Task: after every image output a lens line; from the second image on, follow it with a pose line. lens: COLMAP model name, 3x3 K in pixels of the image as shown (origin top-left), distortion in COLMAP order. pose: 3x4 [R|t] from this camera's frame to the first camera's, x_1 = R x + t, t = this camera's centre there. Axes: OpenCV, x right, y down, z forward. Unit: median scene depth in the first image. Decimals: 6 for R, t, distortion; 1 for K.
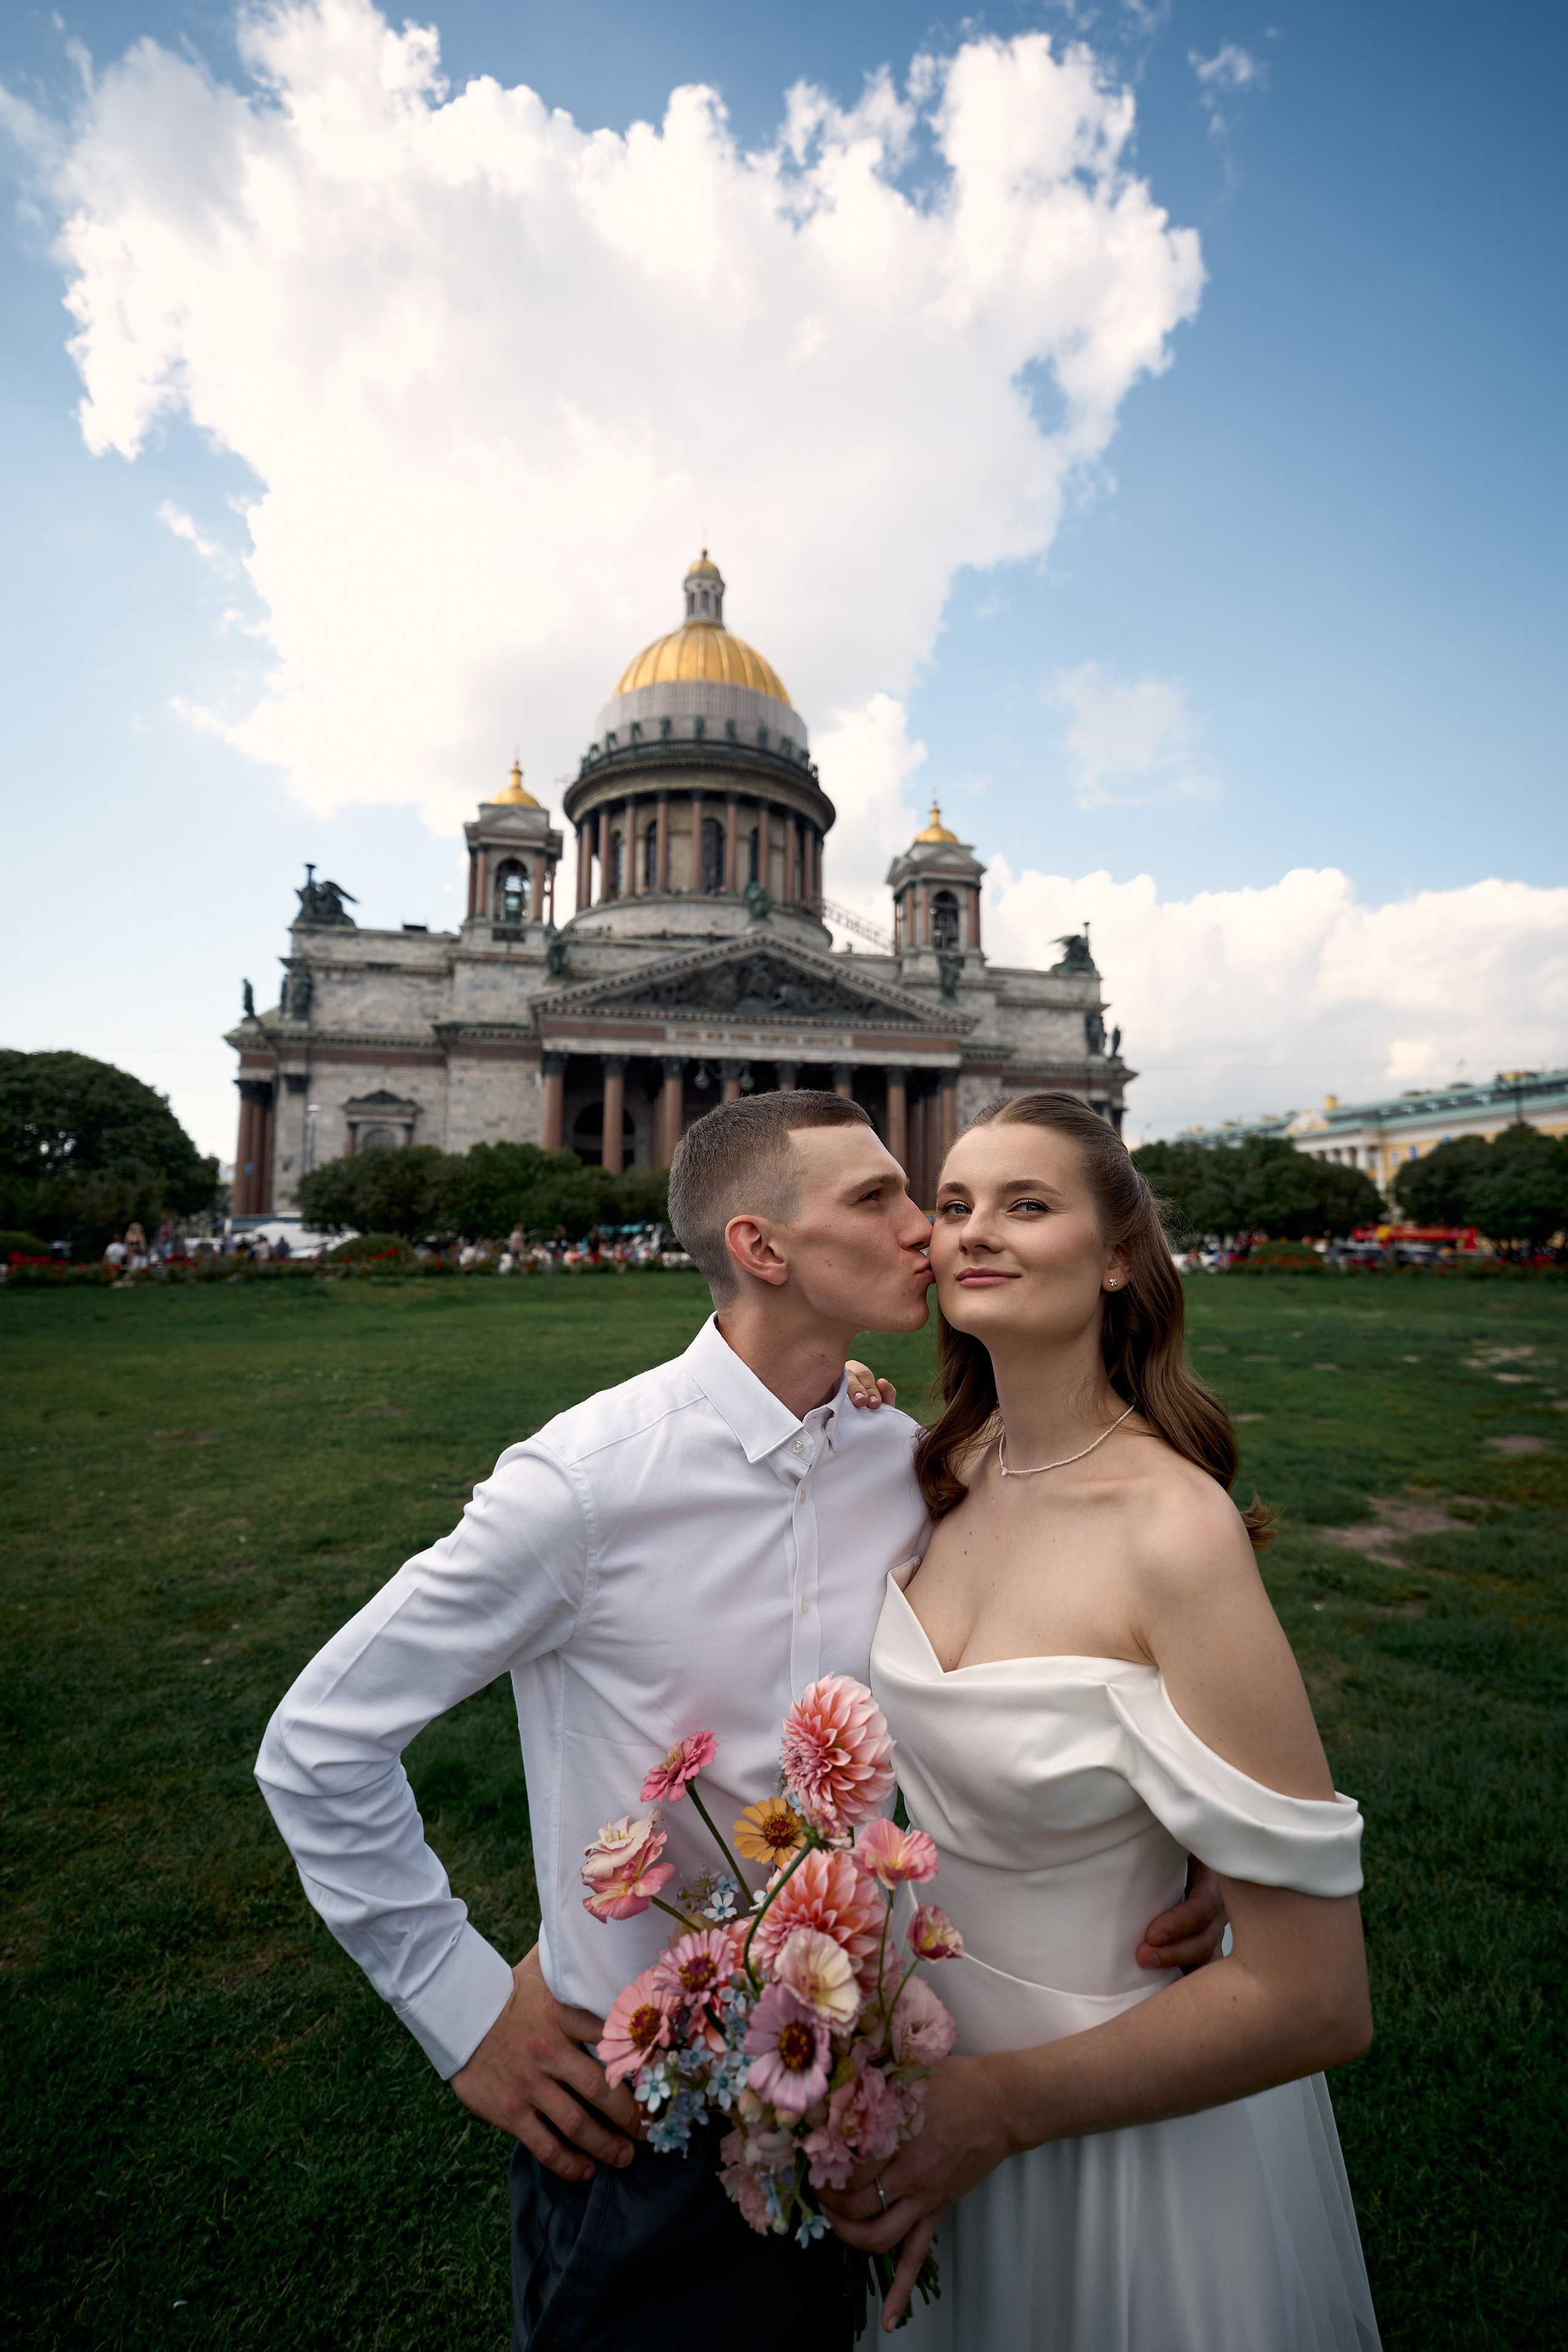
lens RADIAL K [[1035.5, 0, 796.7], [0, 1035.5, 1149.3], [0, 0, 1]] dist [-0.000653, -0.000045]
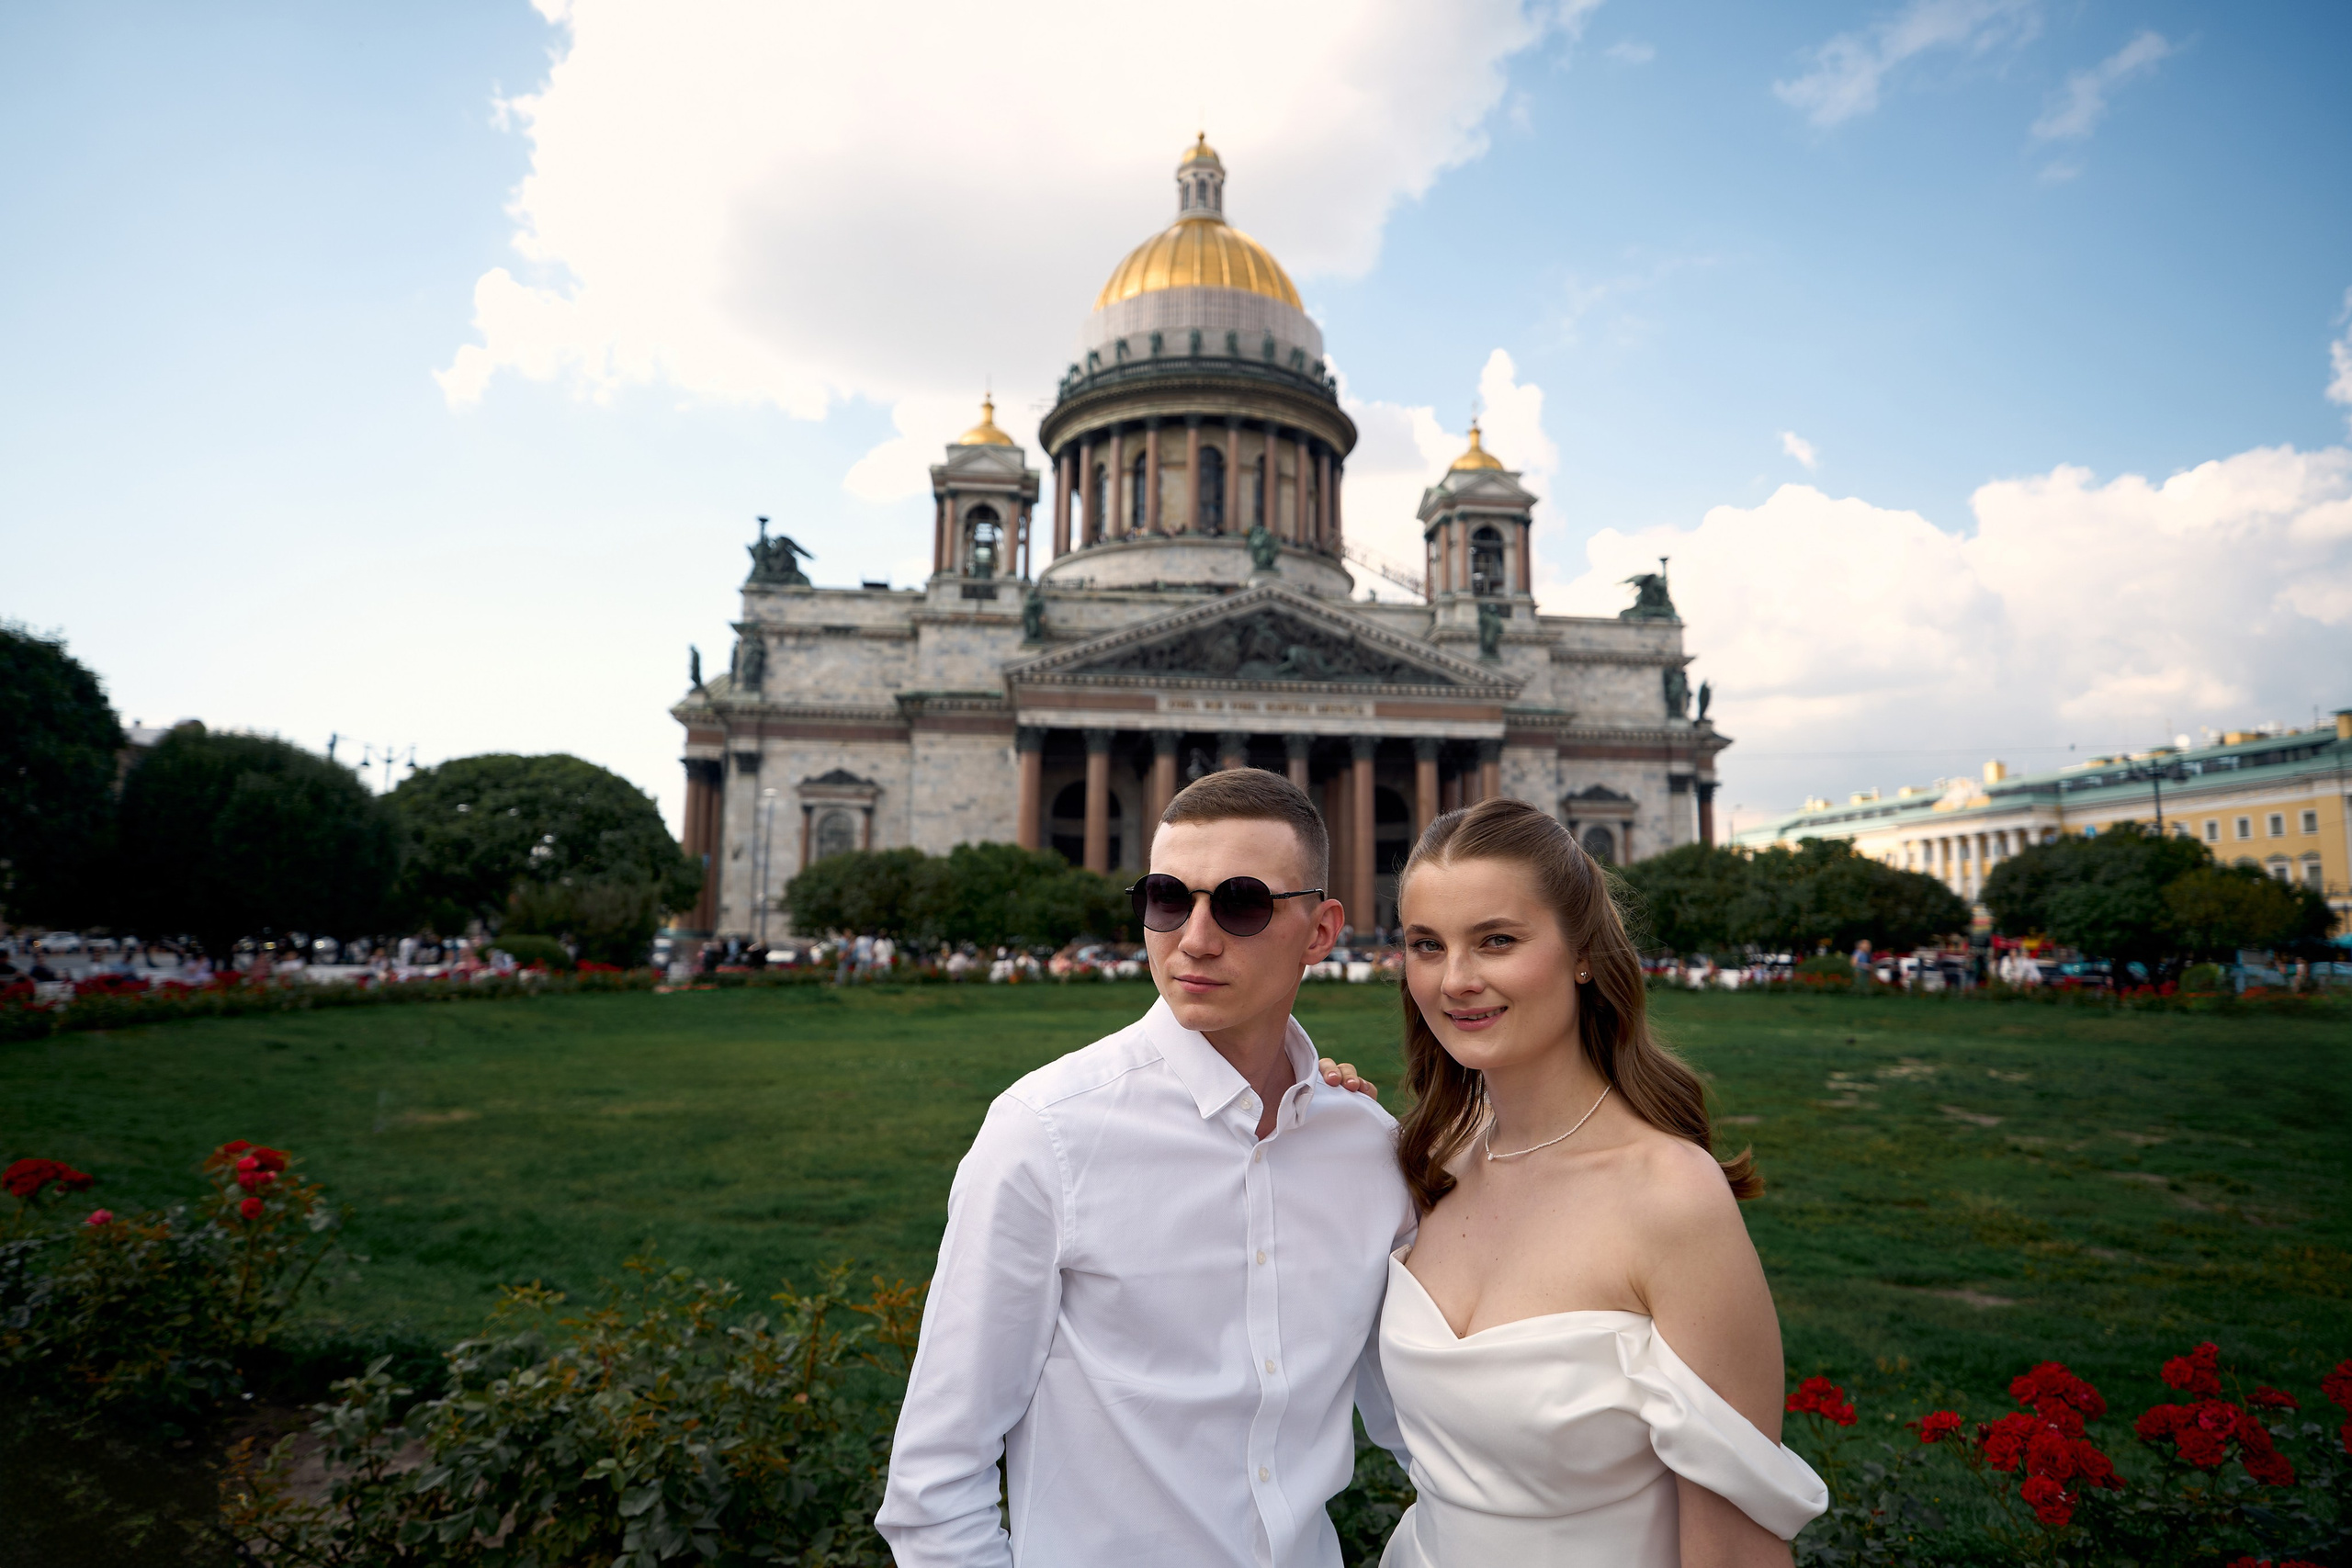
lens RADIAL K [[1325.1, 0, 1176.0], [0, 1325.1, 784.0], [0, 0, 1]] dist [-0.000095, 0.001703]
pose [[0.993657, -0.005072, -0.112338, 0.012998], [0.002107, 0.999647, -0.026491, -0.013541], [0.112433, 0.026086, 0.993317, -0.093188]]
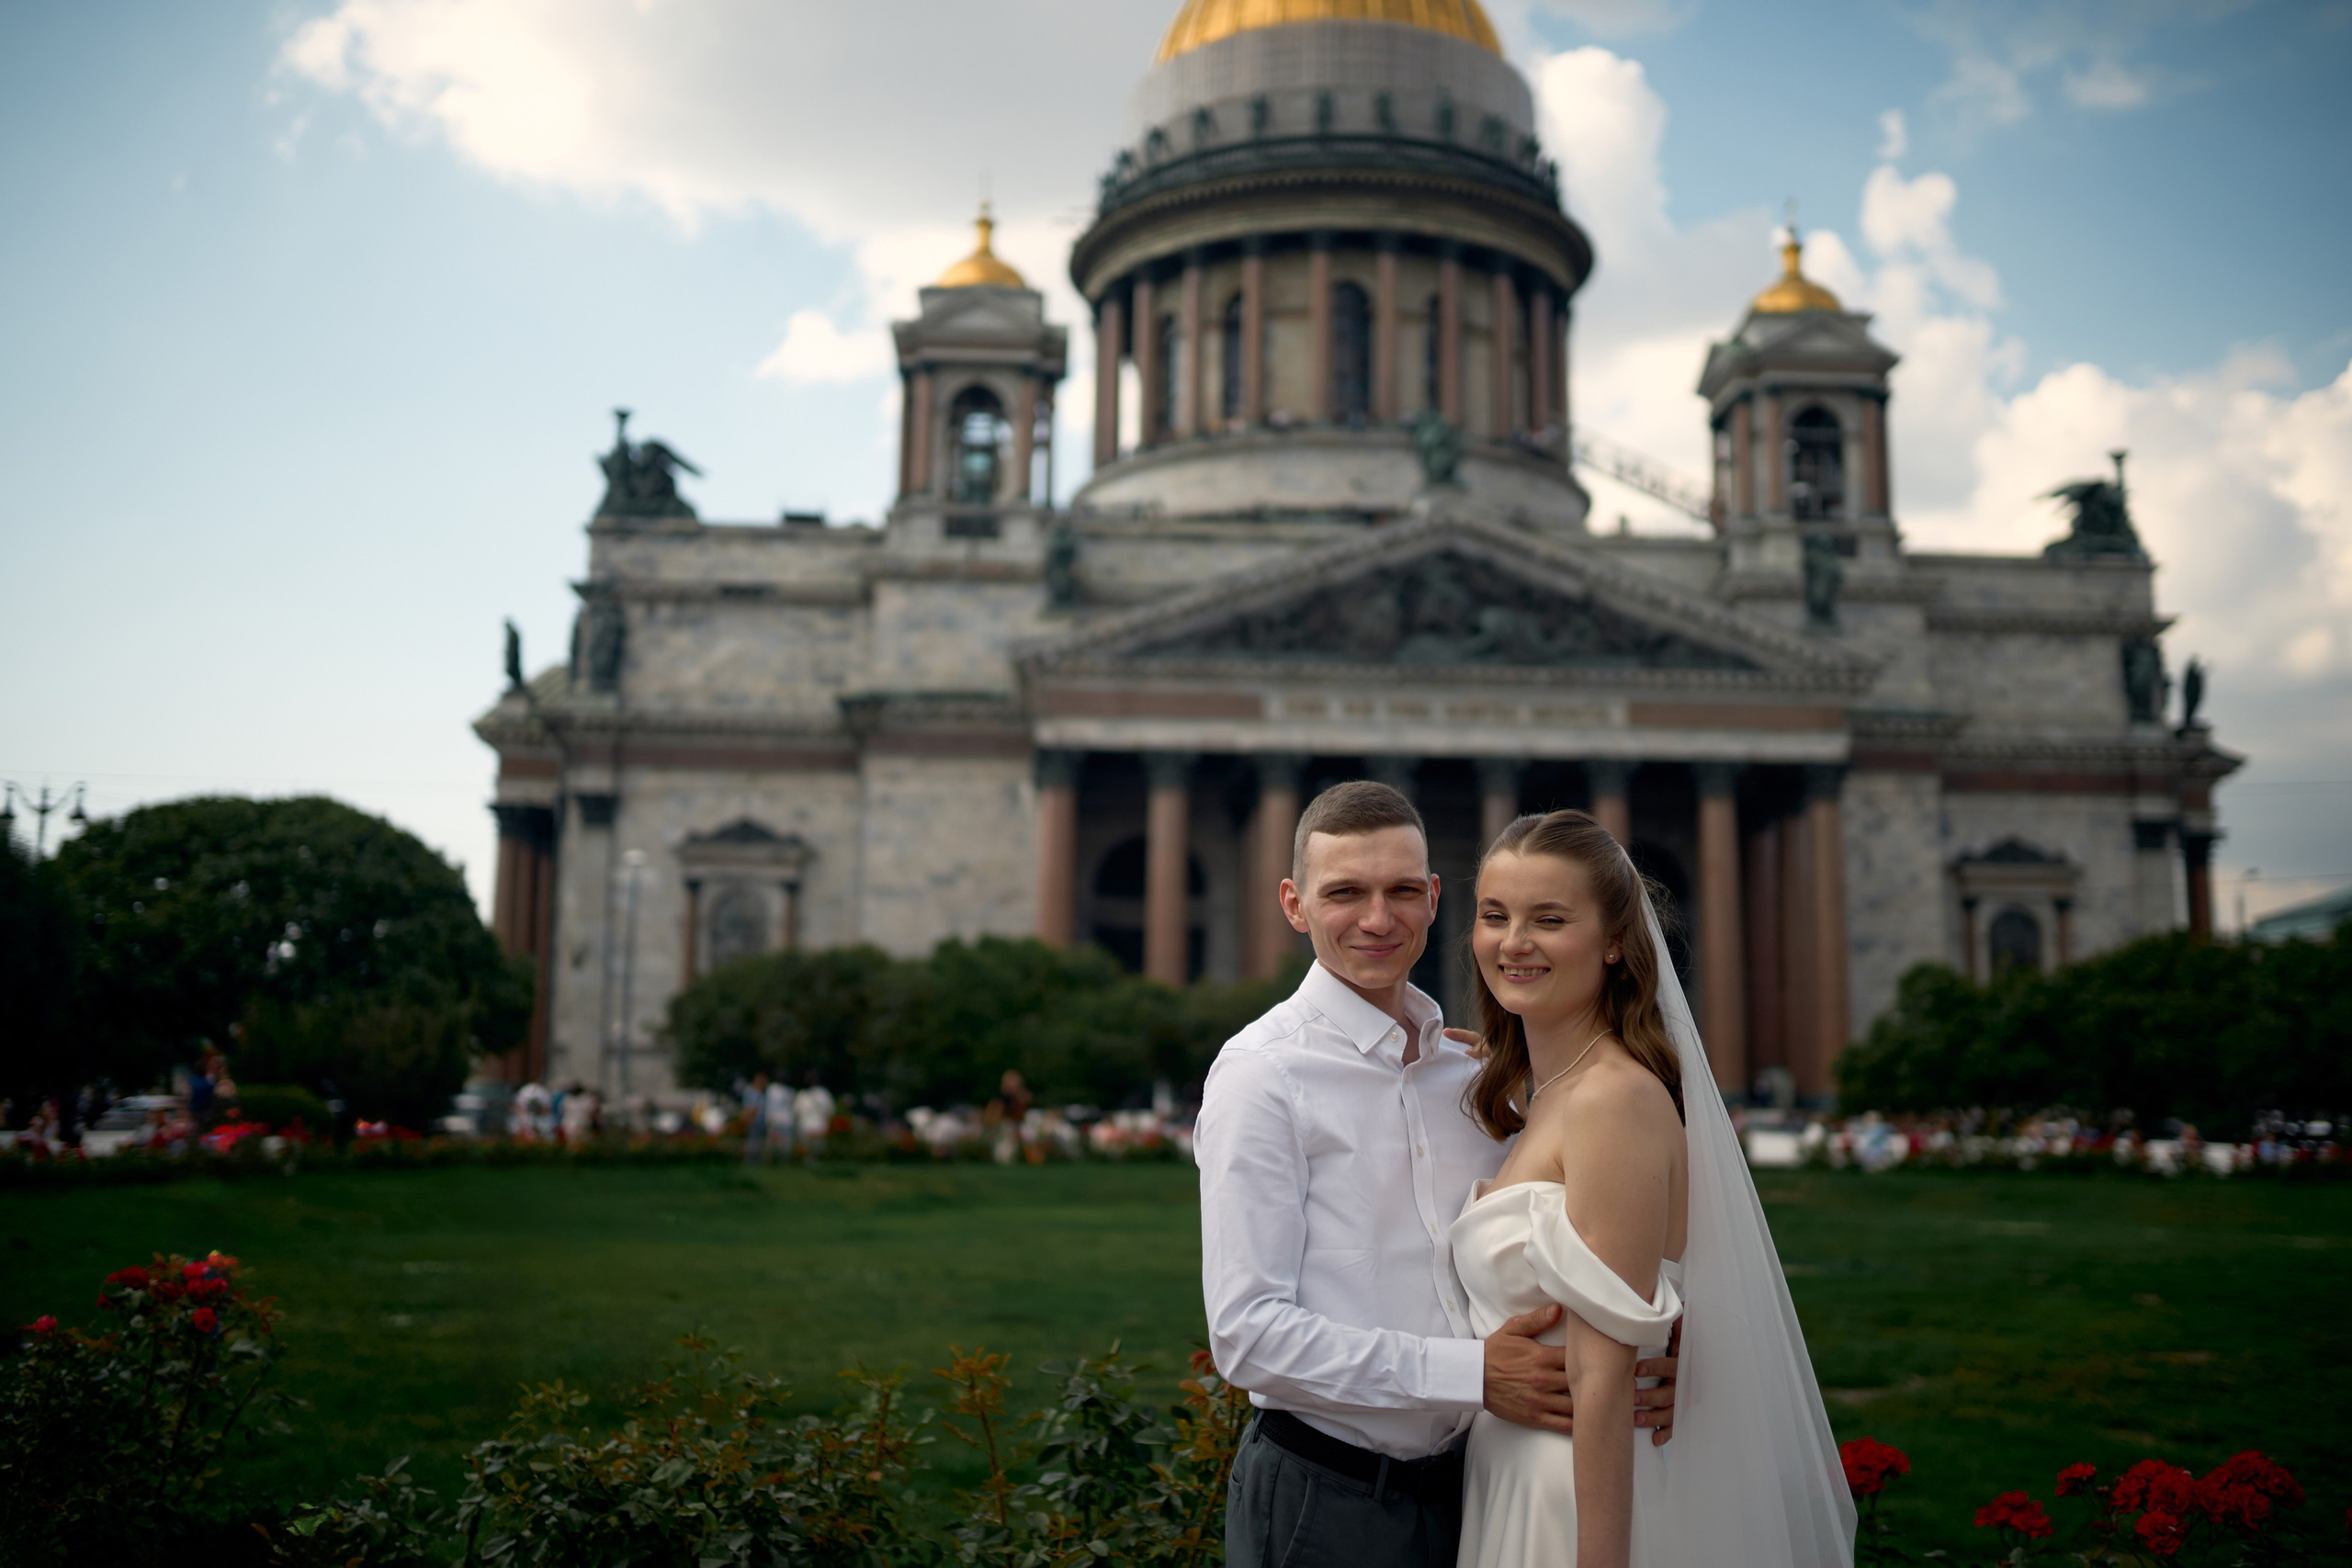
lens RADIAL K [[2232.8, 0, 1176.0], [0, 2232.8, 784.0], [0, 0, 1]] dist [0.003940, 0.004000]
pose [[0.985999, -0.015202, -0.166057, 0.015808], [0.006561, 0.998601, -0.052460, -0.012378], [0.166622, 0.050636, 0.984720, -0.112525]]
